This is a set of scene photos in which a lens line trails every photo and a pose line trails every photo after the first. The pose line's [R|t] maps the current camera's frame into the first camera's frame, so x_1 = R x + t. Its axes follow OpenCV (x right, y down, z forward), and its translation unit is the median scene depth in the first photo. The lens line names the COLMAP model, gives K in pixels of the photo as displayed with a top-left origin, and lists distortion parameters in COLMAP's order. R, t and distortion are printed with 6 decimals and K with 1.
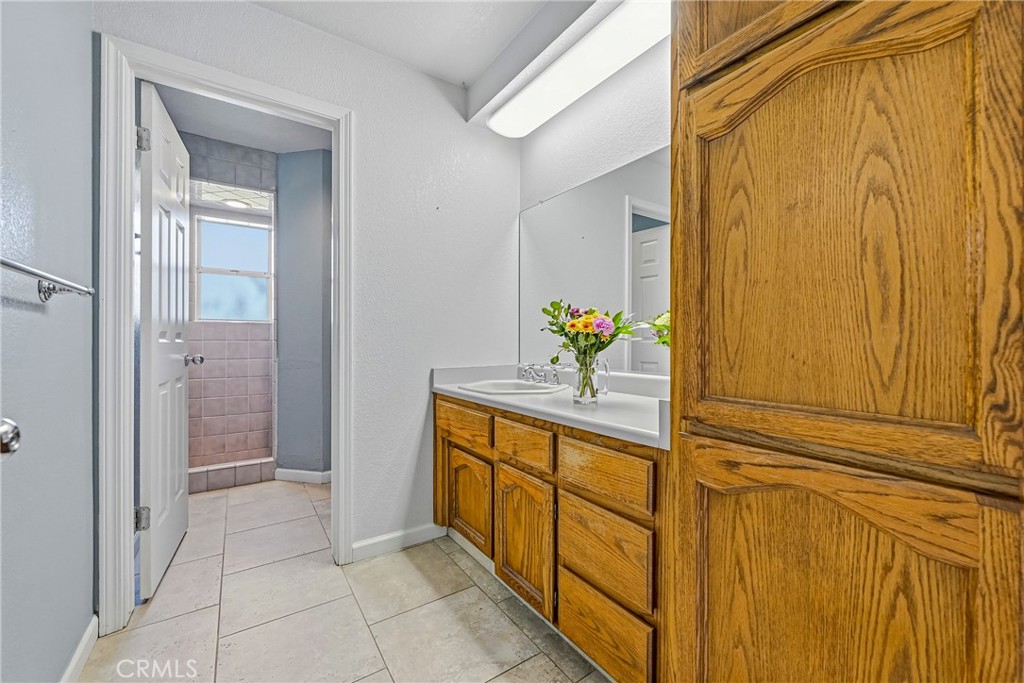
lens RADIAL K [[404.7, 0, 512.0], [0, 404.7, 341.5], [0, 0, 1]] dist [0.000351, -0.000202]
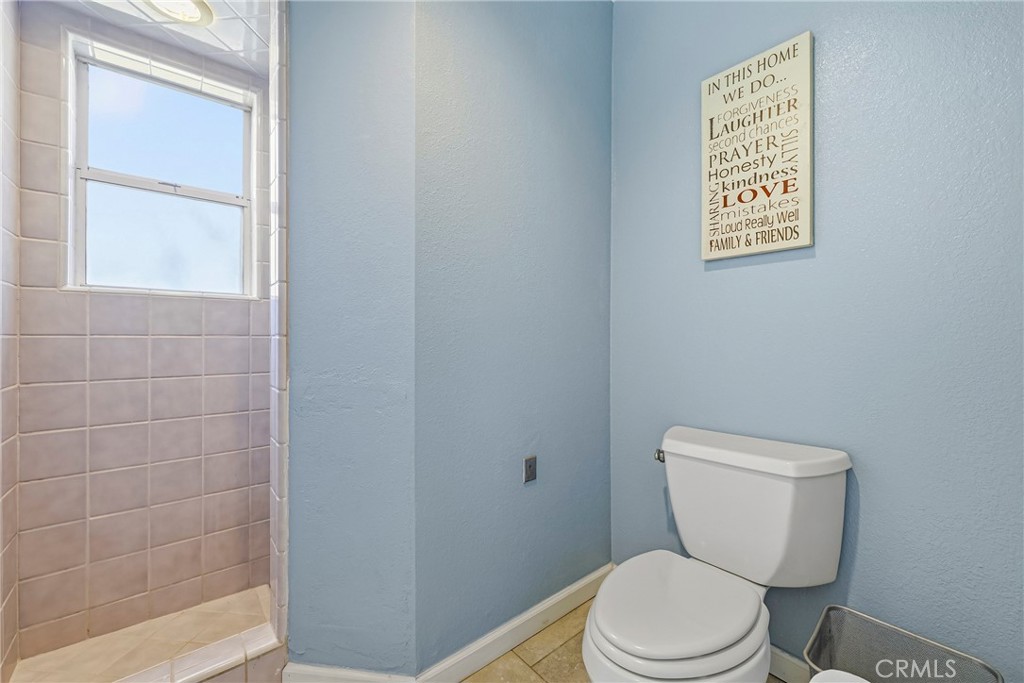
lens RADIAL K [[404.7, 0, 512.0], [0, 404.7, 341.5], [0, 0, 1]] dist [0.000351, -0.000202]
pose [[0.994585, 0.002903, 0.103885, -0.358710], [-0.003289, 0.999988, 0.003544, 0.001684], [-0.103873, -0.003866, 0.994583, 0.519978]]
